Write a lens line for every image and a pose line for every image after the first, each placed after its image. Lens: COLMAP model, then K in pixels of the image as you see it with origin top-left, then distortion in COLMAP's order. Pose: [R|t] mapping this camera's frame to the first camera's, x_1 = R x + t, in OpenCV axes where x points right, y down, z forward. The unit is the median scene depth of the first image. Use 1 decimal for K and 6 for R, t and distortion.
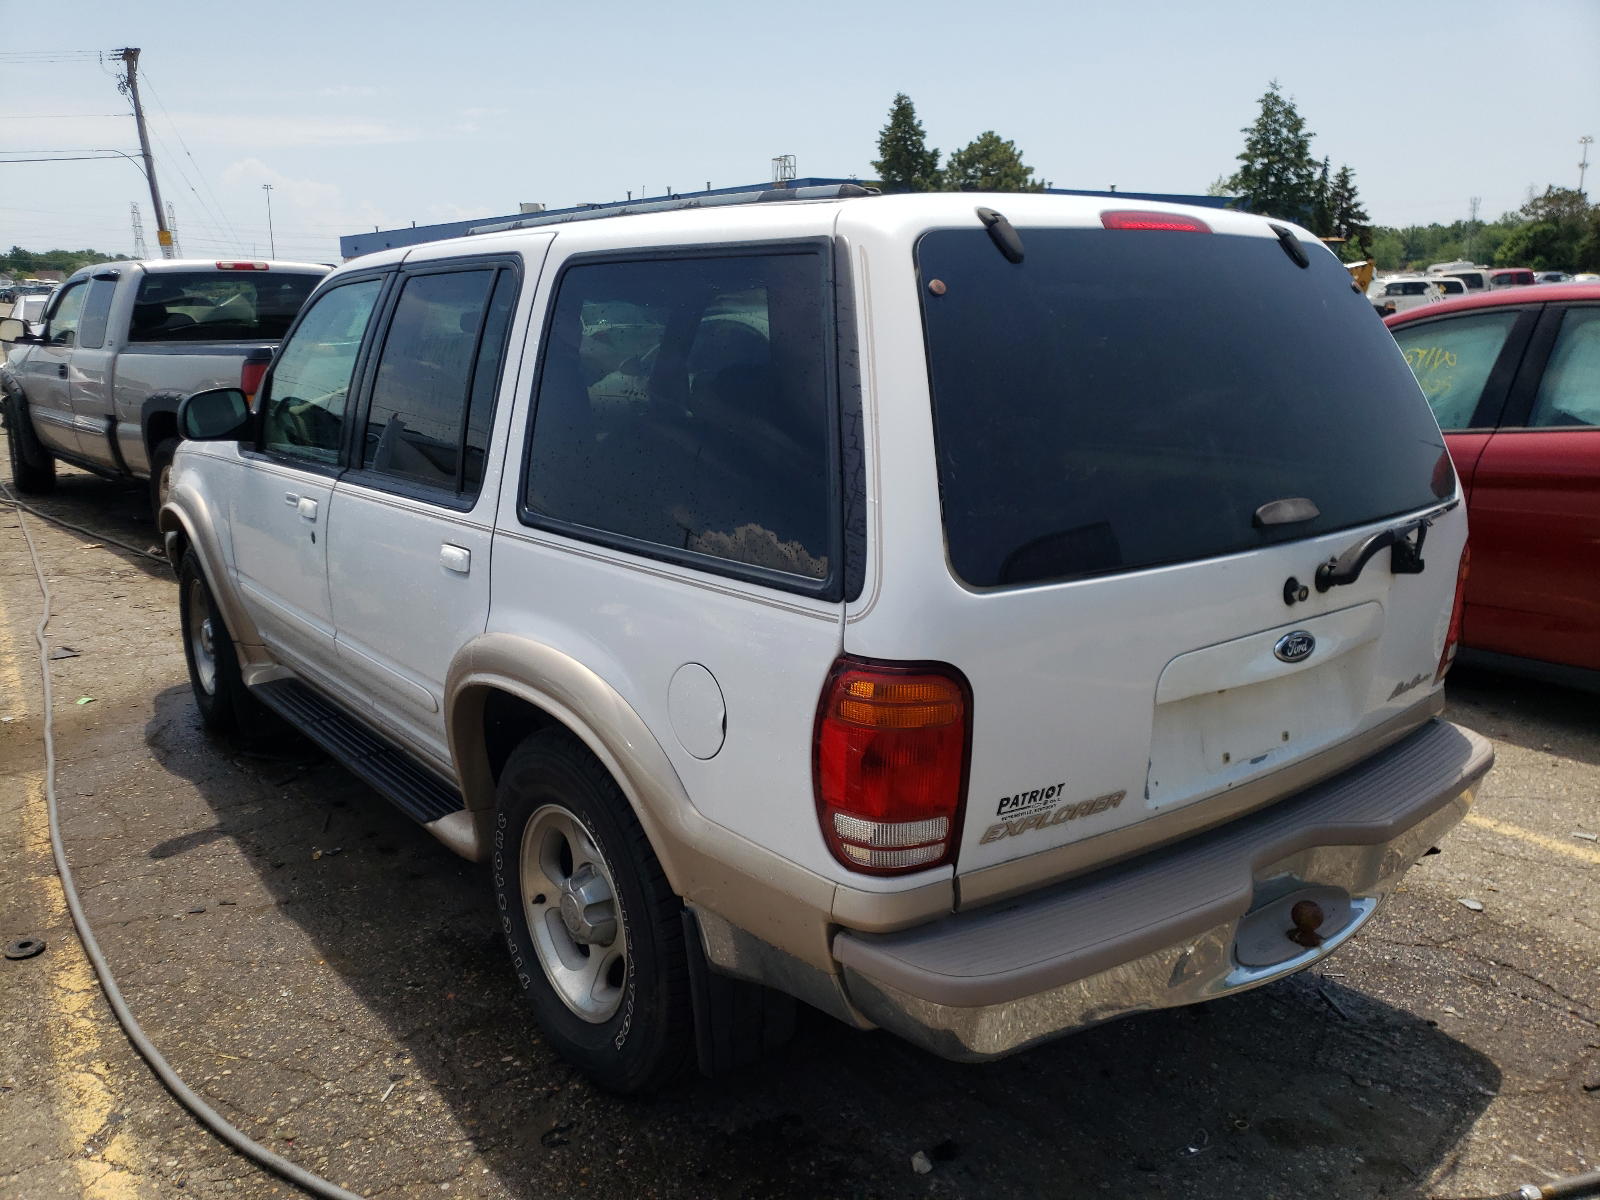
lens RADIAL K [[1194.9, 0, 800.0], [0, 1194.9, 600.0], [0, 0, 1]] dist [0.000448, 0.000425]
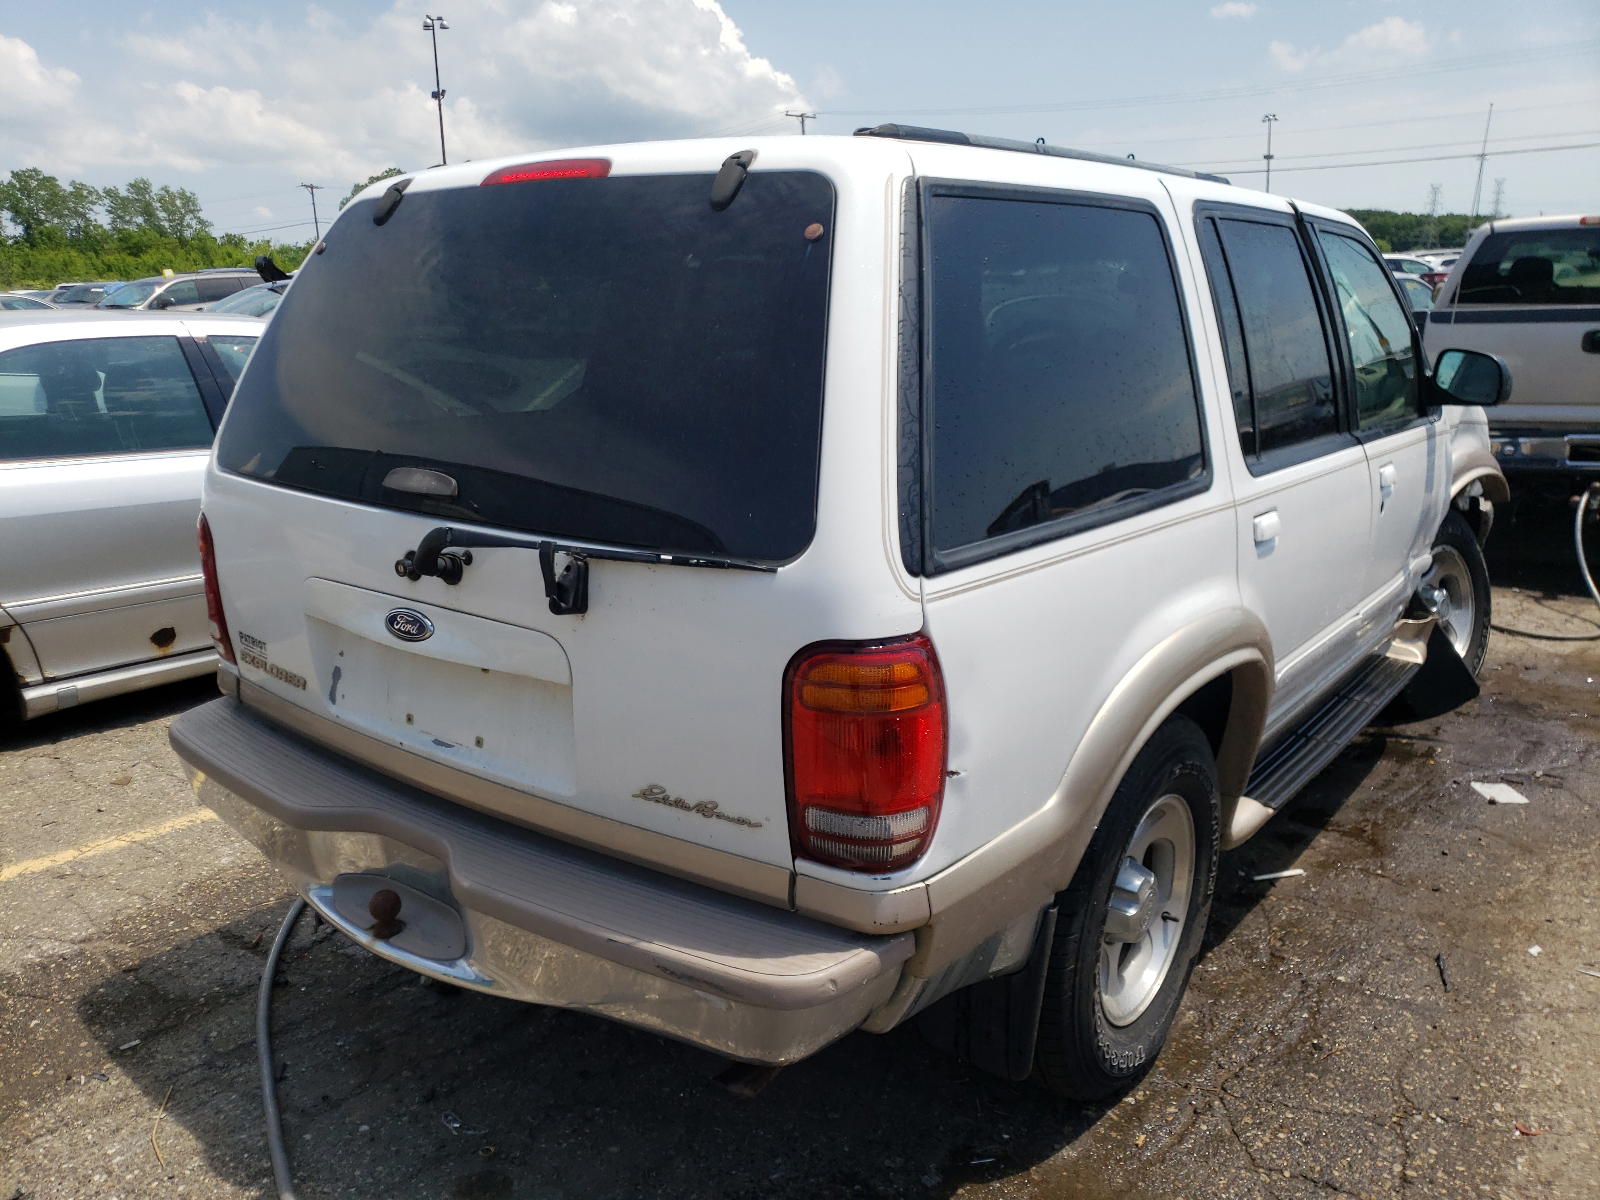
lens RADIAL K [[1226.0, 0, 800.0], [0, 1226.0, 600.0], [0, 0, 1]] dist [0.006390, 0.003327]
pose [[0.309585, 0.256510, -0.915620, 1.368701], [-0.235278, 0.953649, 0.187613, -0.228963], [0.921304, 0.157343, 0.355587, 0.927769]]
